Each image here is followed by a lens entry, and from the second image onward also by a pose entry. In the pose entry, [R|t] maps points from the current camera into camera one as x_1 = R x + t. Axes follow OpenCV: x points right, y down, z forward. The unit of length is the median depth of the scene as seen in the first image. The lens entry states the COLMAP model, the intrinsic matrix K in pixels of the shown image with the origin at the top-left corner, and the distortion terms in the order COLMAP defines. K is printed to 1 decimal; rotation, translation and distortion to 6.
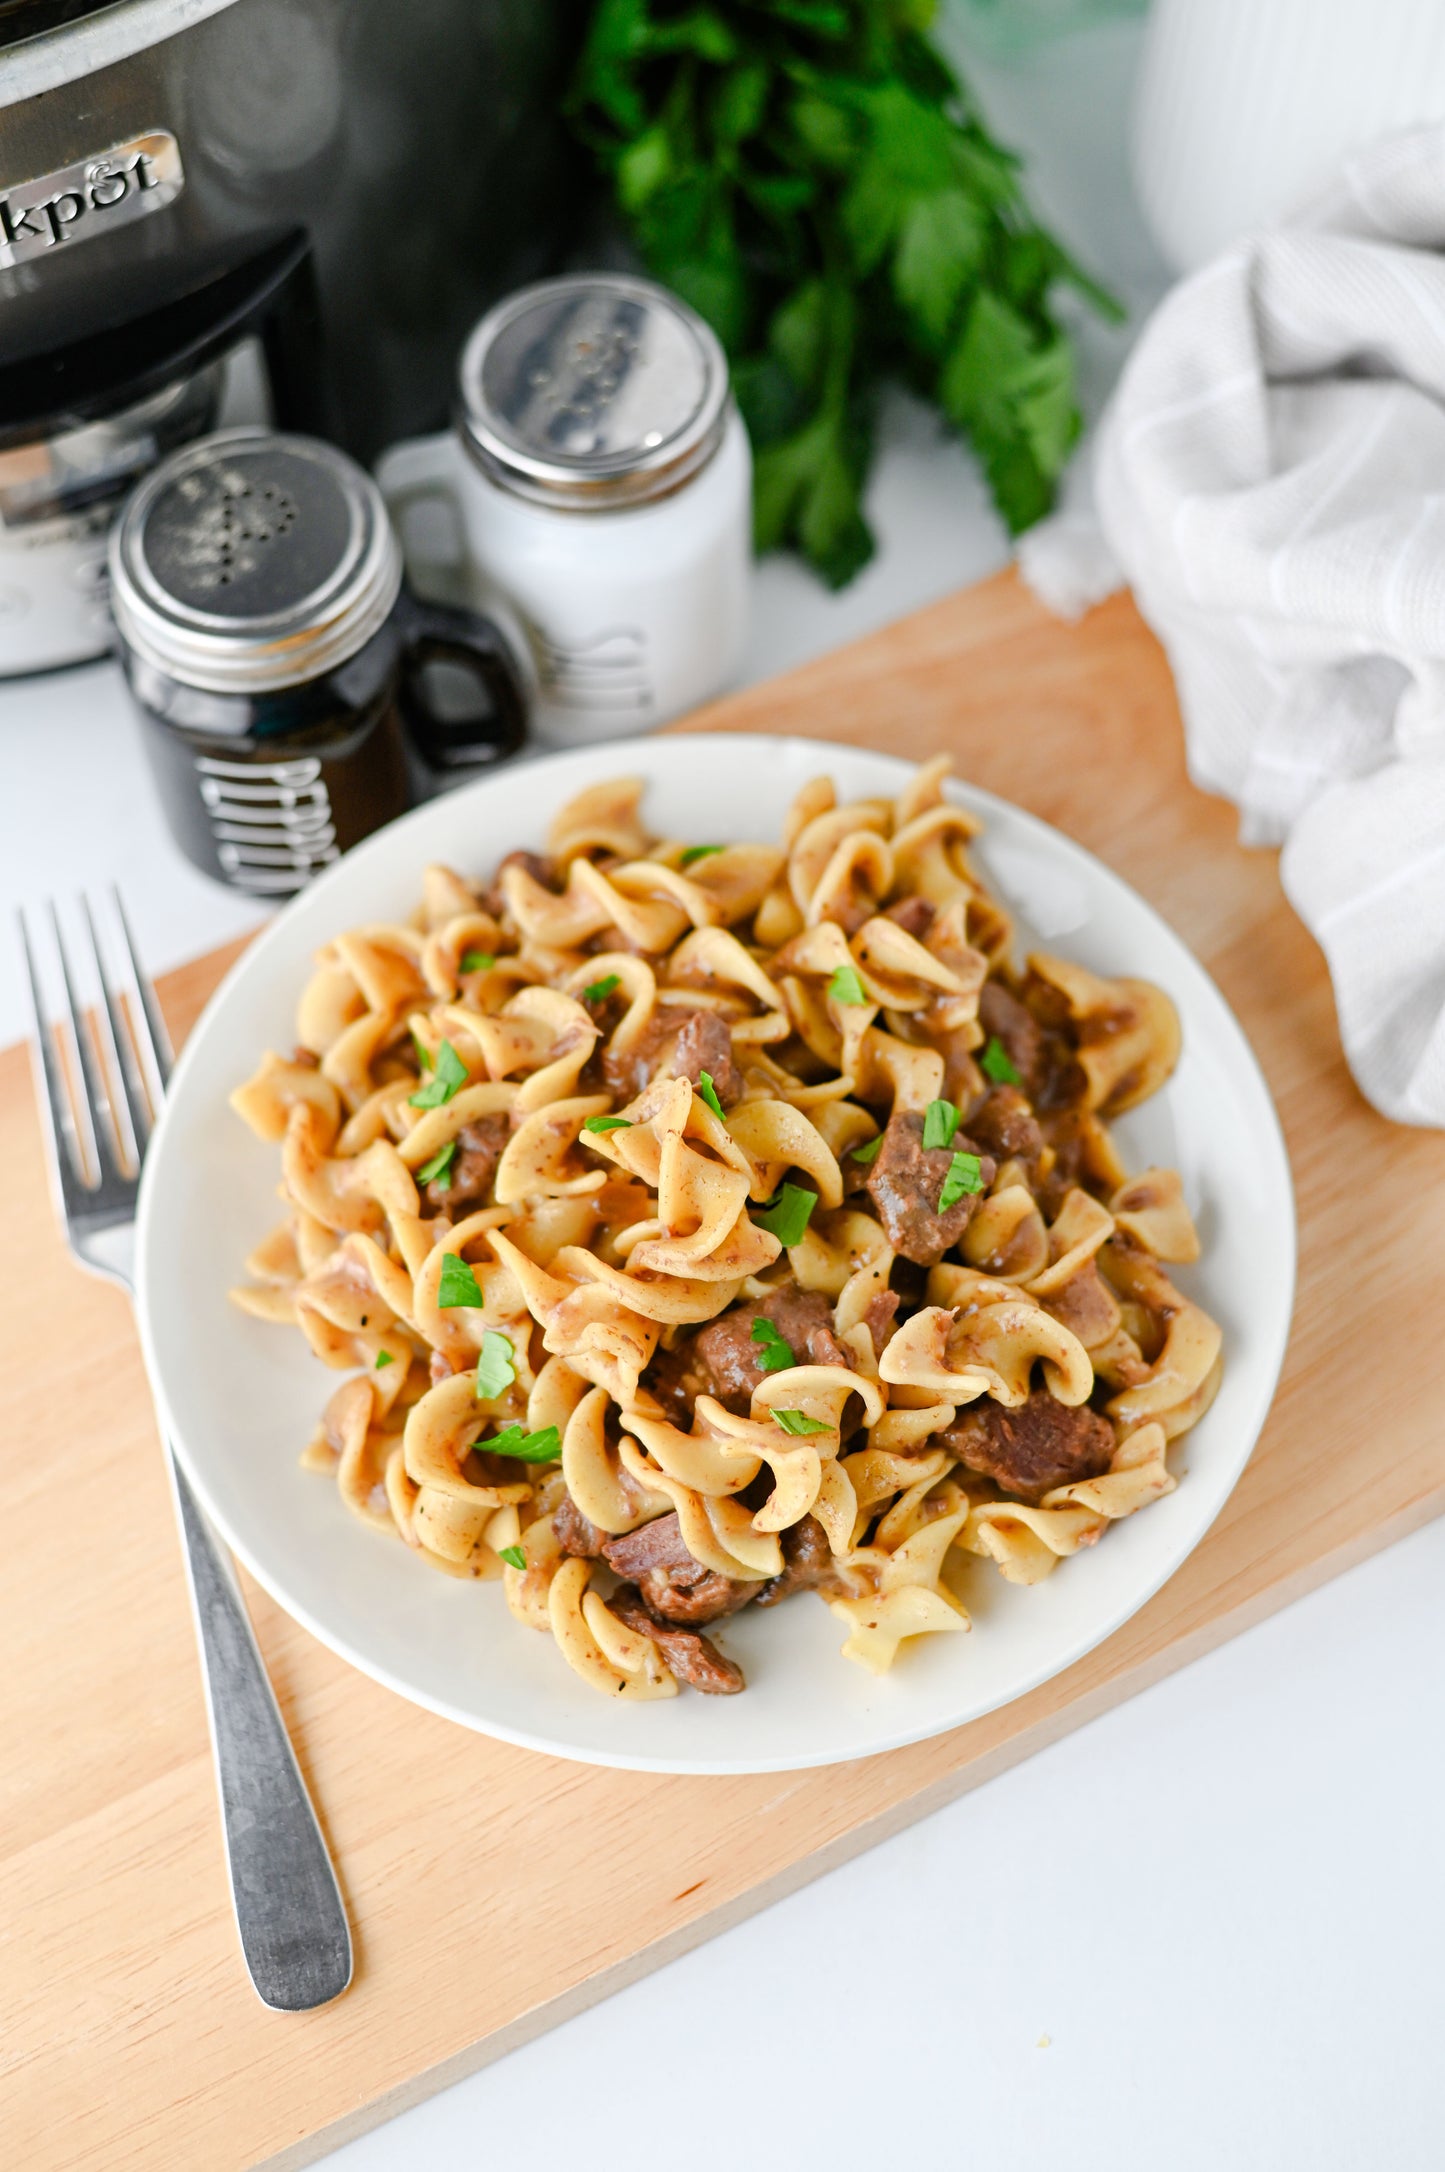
lens RADIAL K [[3409.8, 0, 722.5], [0, 3409.8, 1086.0], [0, 0, 1]] dist [-0.148804, 0.073428]
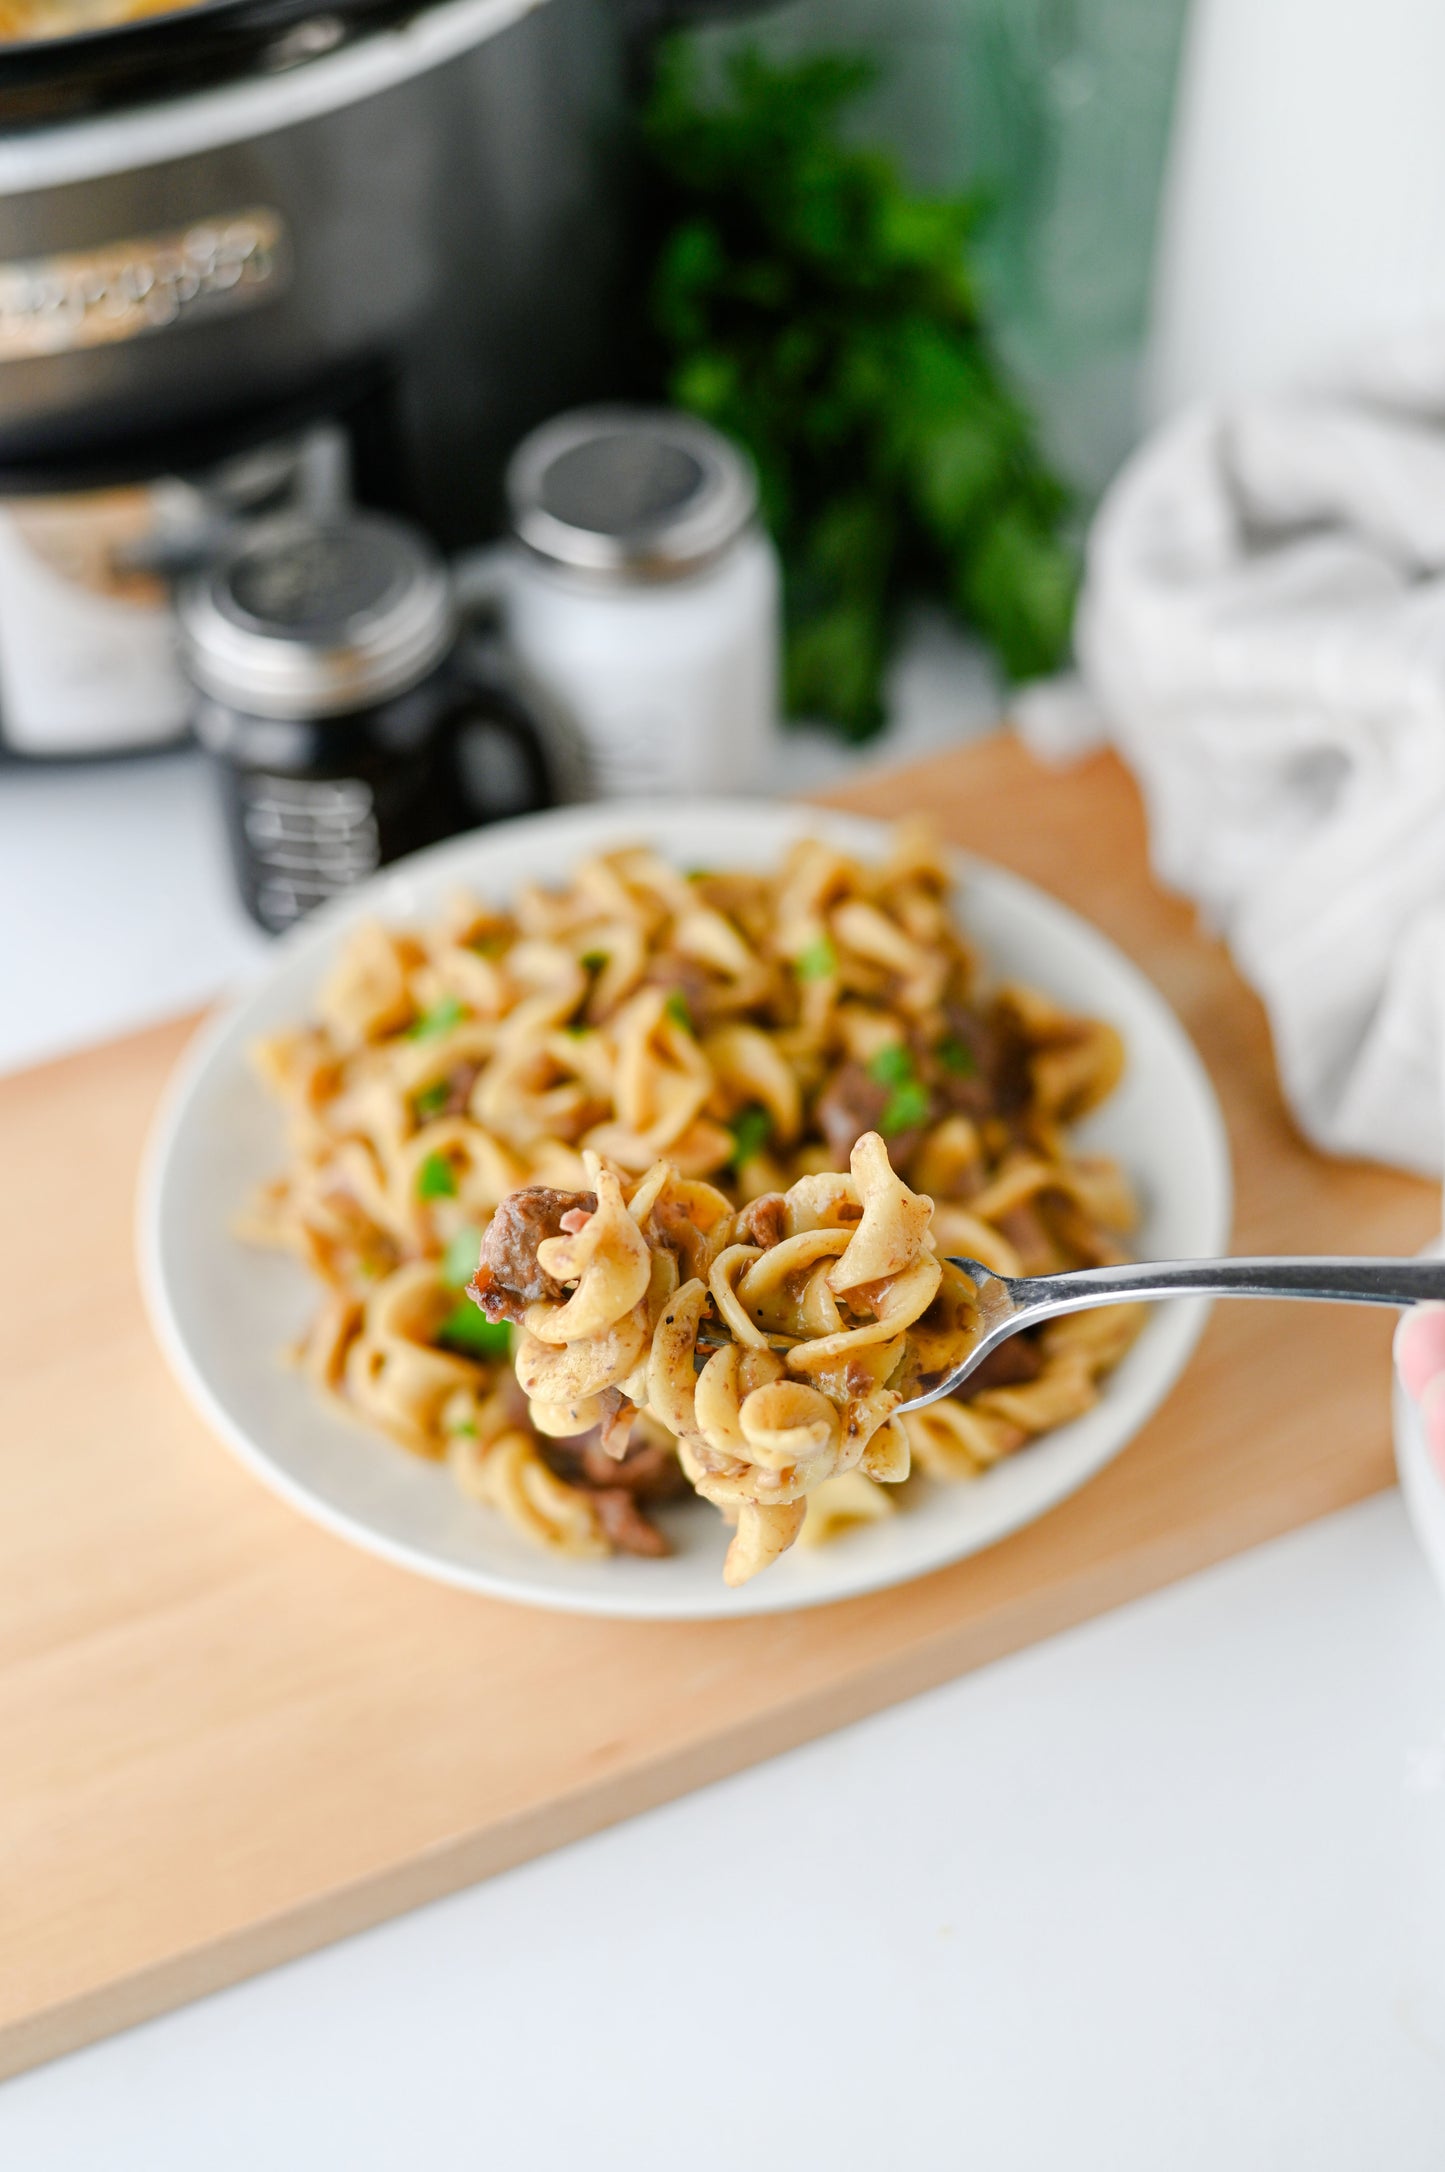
lens RADIAL K [[3409.8, 0, 722.5], [0, 3409.8, 1086.0], [0, 0, 1]] dist [-0.148804, 0.073428]
pose [[0.997089, 0.046911, -0.060115, 0.076454], [-0.060697, 0.965471, -0.253340, 0.295749], [0.046155, 0.256252, 0.965508, -0.047423]]
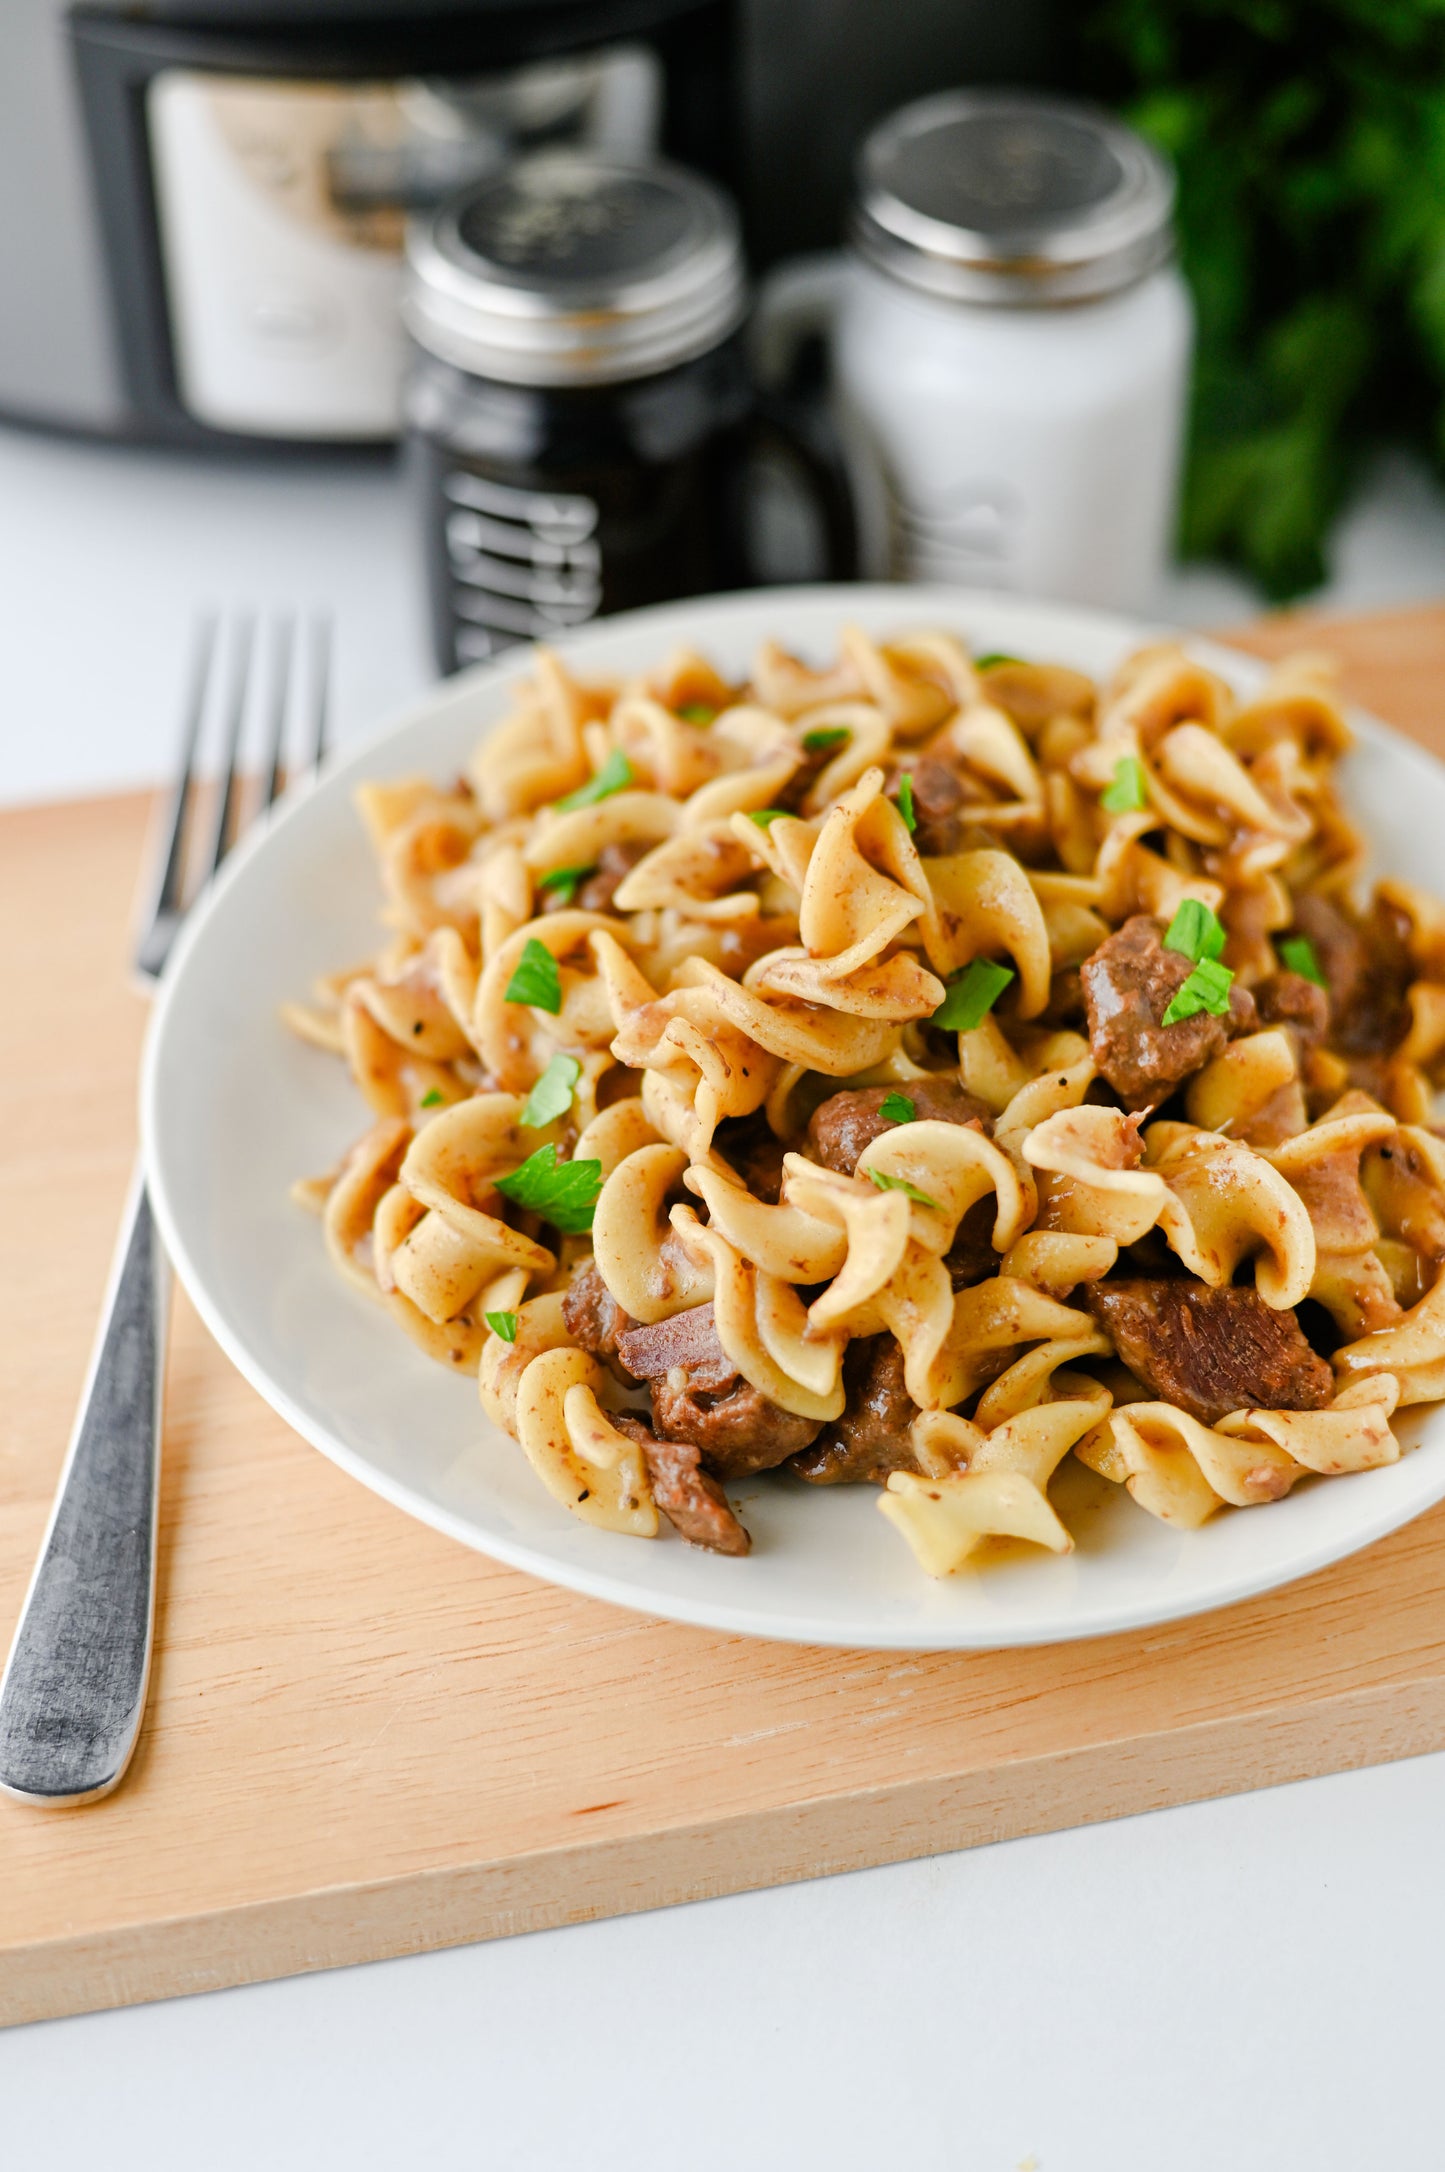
lens RADIAL K [[3470.0, 0, 722.5], [0, 3470.0, 1086.0], [0, 0, 1]] dist [-0.150608, -0.023871]
pose [[0.954096, 0.212868, -0.210686, 0.133826], [-0.264751, 0.928328, -0.260986, 0.273917], [0.140030, 0.304785, 0.942071, 0.265132]]
